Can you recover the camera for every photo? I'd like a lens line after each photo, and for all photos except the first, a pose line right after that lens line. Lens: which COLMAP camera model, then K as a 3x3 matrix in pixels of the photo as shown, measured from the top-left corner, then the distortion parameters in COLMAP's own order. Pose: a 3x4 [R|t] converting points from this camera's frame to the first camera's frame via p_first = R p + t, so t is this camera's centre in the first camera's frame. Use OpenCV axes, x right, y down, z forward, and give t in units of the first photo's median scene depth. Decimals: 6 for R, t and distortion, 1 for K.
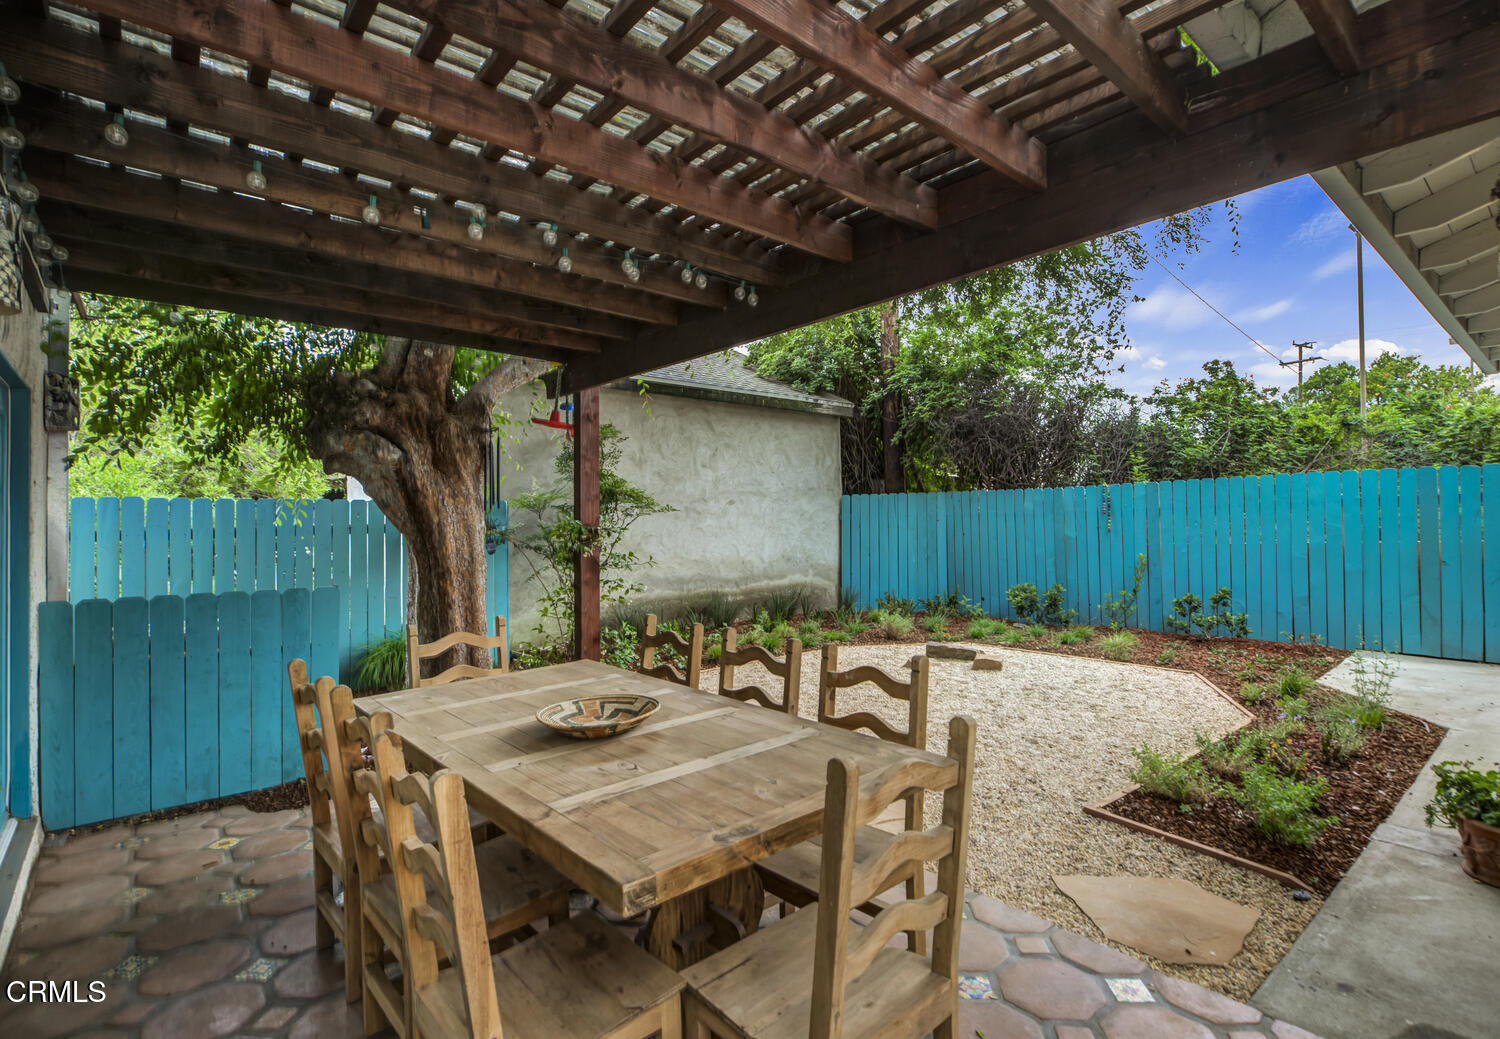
lens RADIAL K [[771.9, 0, 741.4], [0, 771.9, 528.8], [0, 0, 1]] dist [-0.002262, 0.001867]
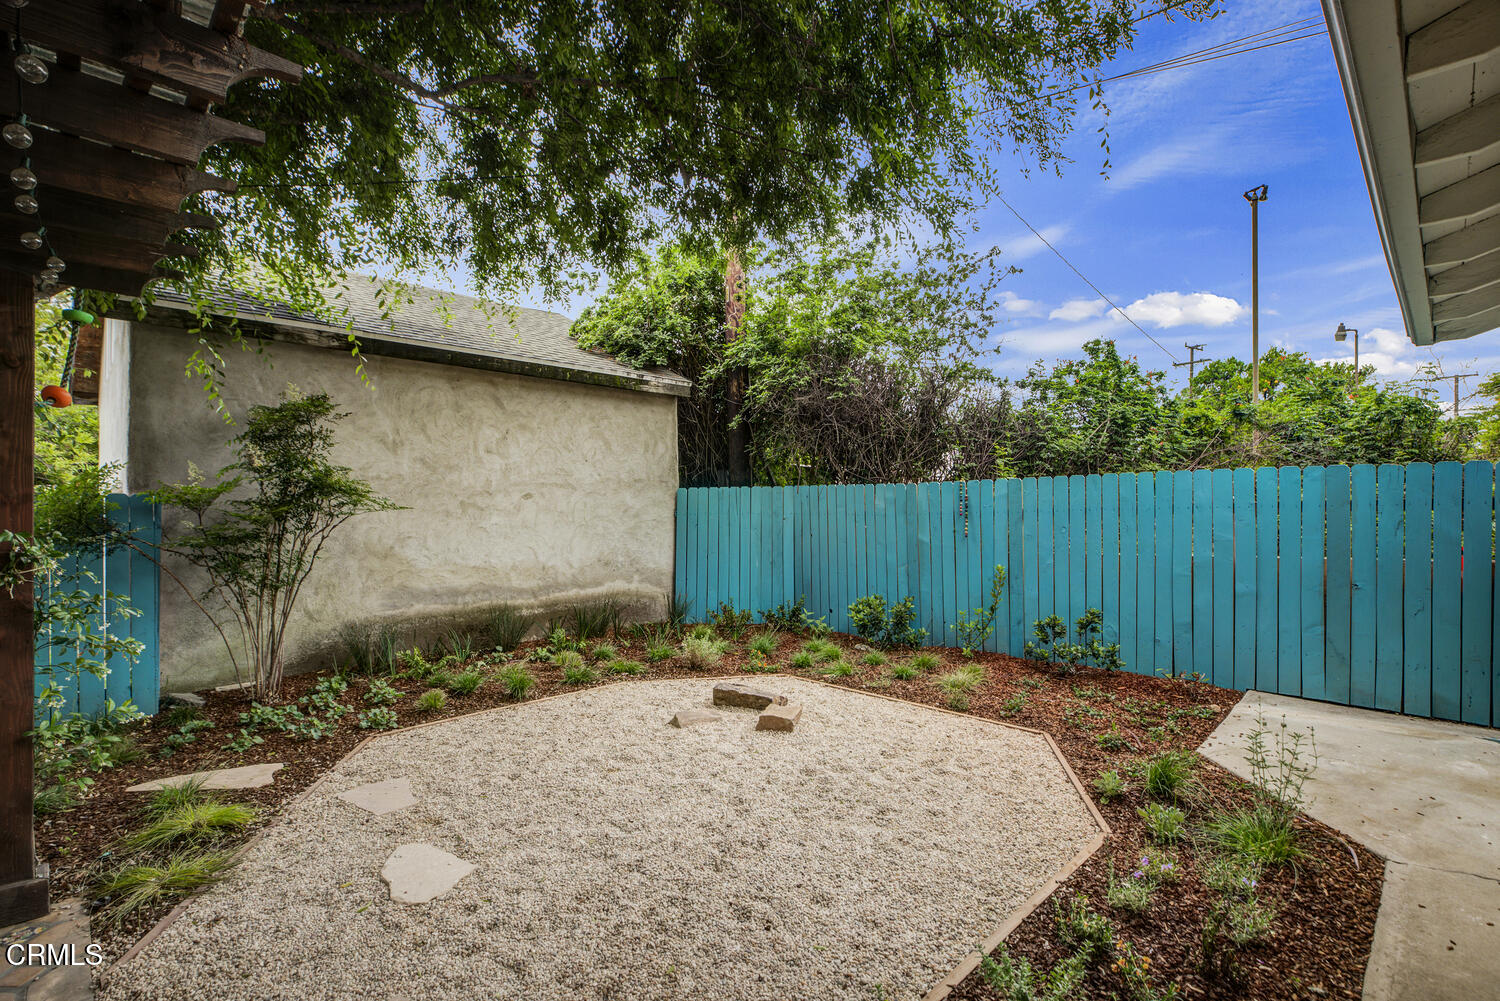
lens RADIAL K [[683.8, 0, 760.0], [0, 683.8, 520.7], [0, 0, 1]] dist [0.002346, 0.000825]
pose [[0.997821, 0.008547, 0.065423, 0.191081], [-0.009503, 0.999853, 0.014304, -0.020835], [-0.065291, -0.014895, 0.997755, 0.255317]]
